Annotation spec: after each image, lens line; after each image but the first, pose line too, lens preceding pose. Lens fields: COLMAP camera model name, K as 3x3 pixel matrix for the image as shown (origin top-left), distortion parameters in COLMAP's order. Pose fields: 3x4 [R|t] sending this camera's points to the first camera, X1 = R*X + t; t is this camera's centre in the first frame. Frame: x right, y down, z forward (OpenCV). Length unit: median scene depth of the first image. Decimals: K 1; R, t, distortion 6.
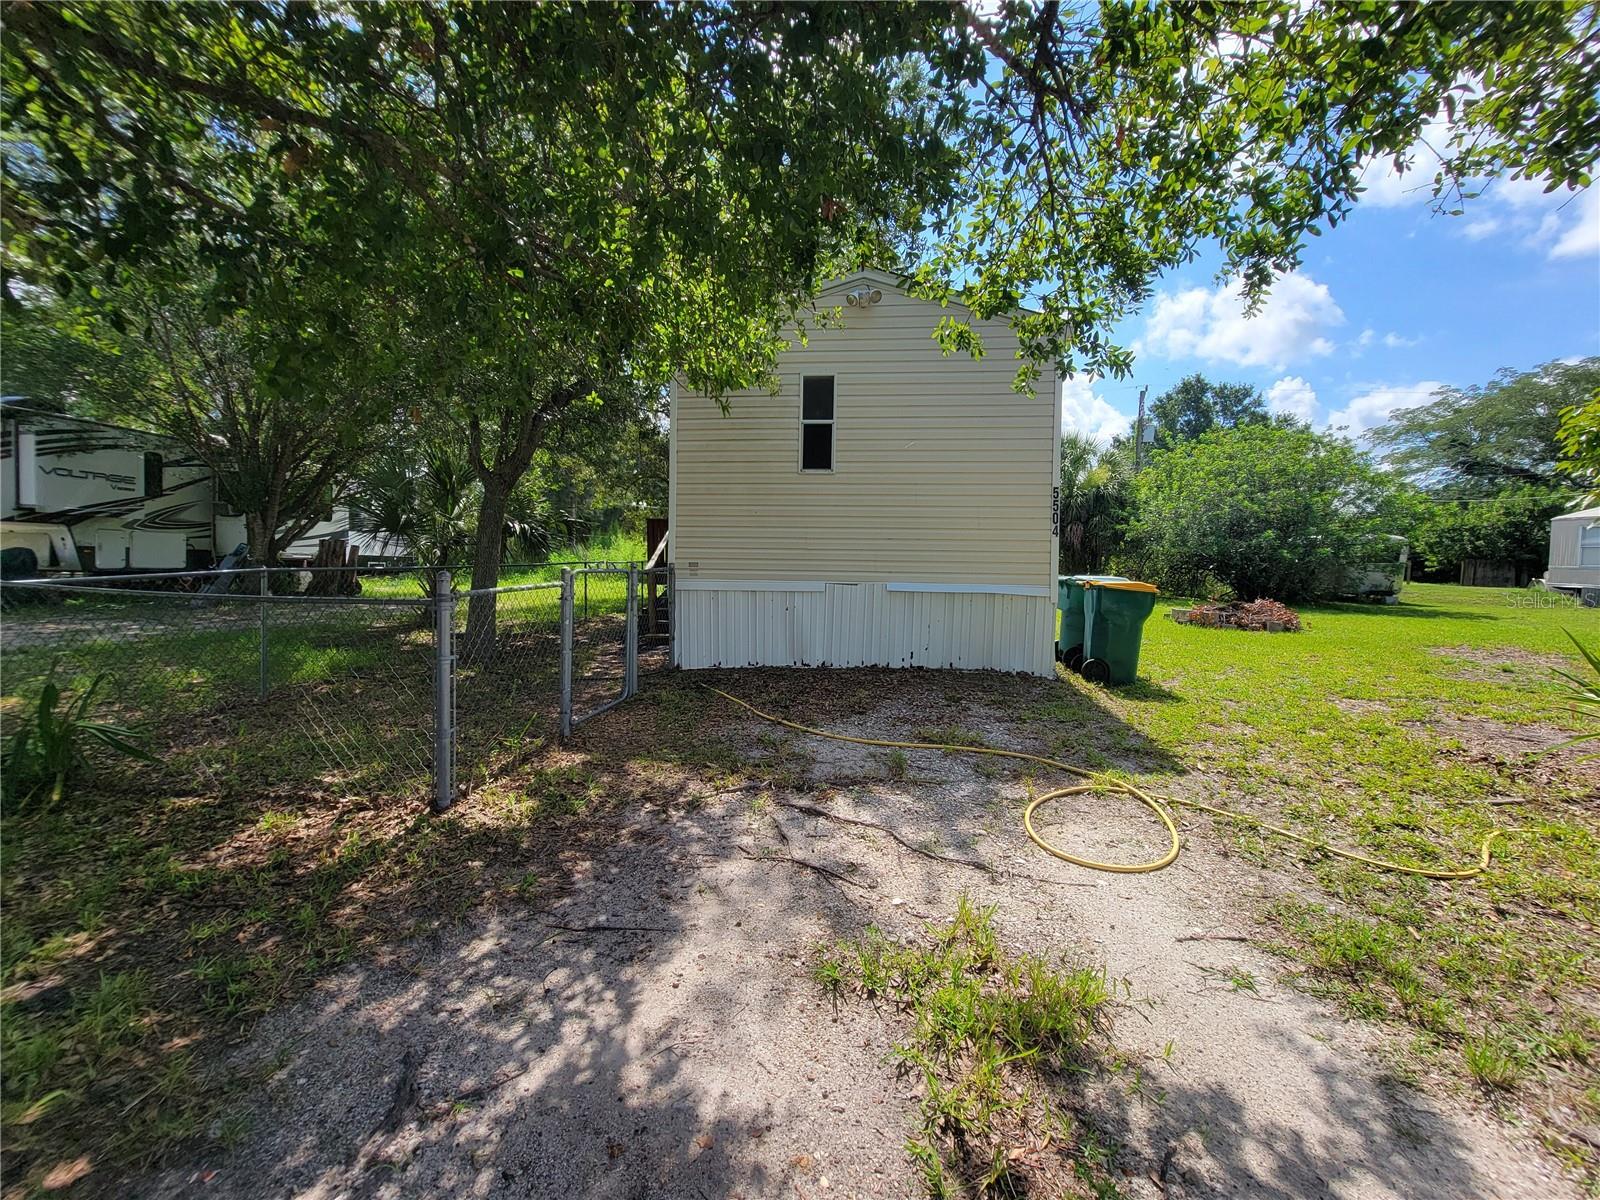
lens RADIAL K [[649.6, 0, 805.4], [0, 649.6, 587.8], [0, 0, 1]] dist [0.001293, 0.000044]
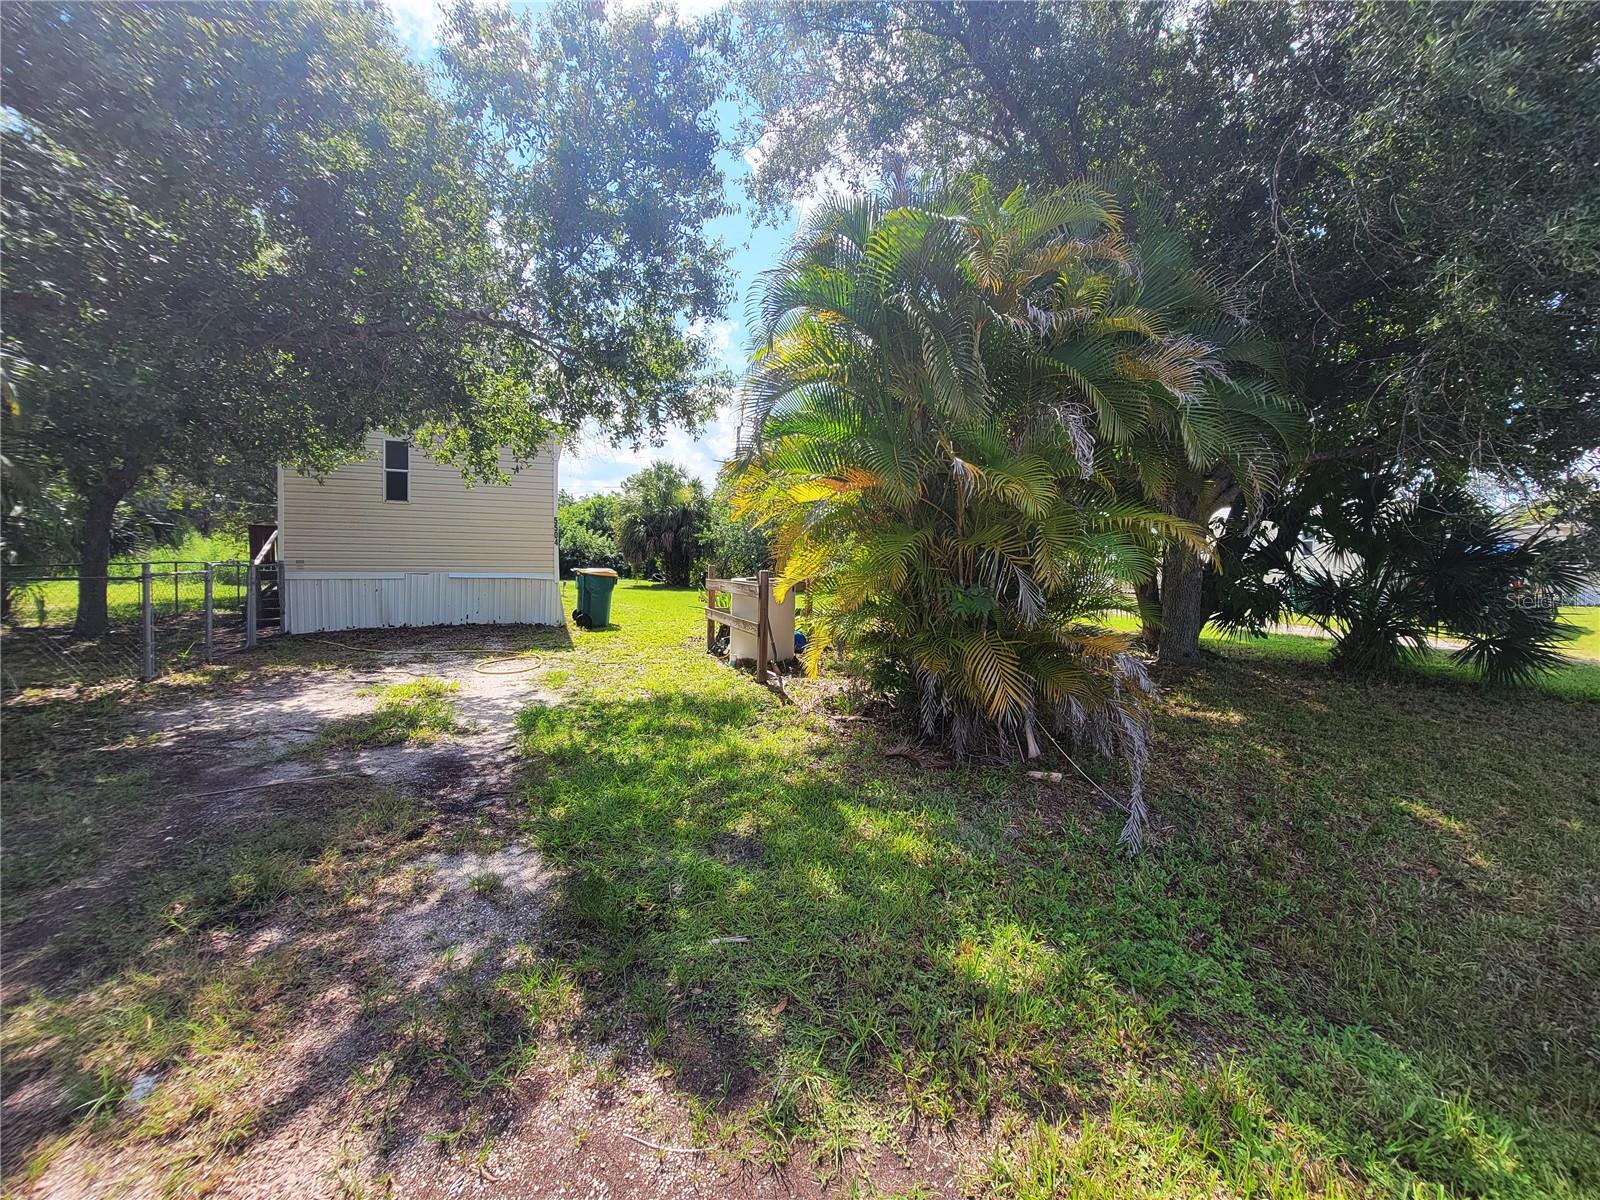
lens RADIAL K [[649.6, 0, 805.4], [0, 649.6, 587.8], [0, 0, 1]] dist [0.001293, 0.000044]
pose [[0.878678, -0.020517, 0.476975, 0.130843], [0.021452, 0.999764, 0.003485, 0.043224], [-0.476934, 0.007170, 0.878910, -0.841861]]
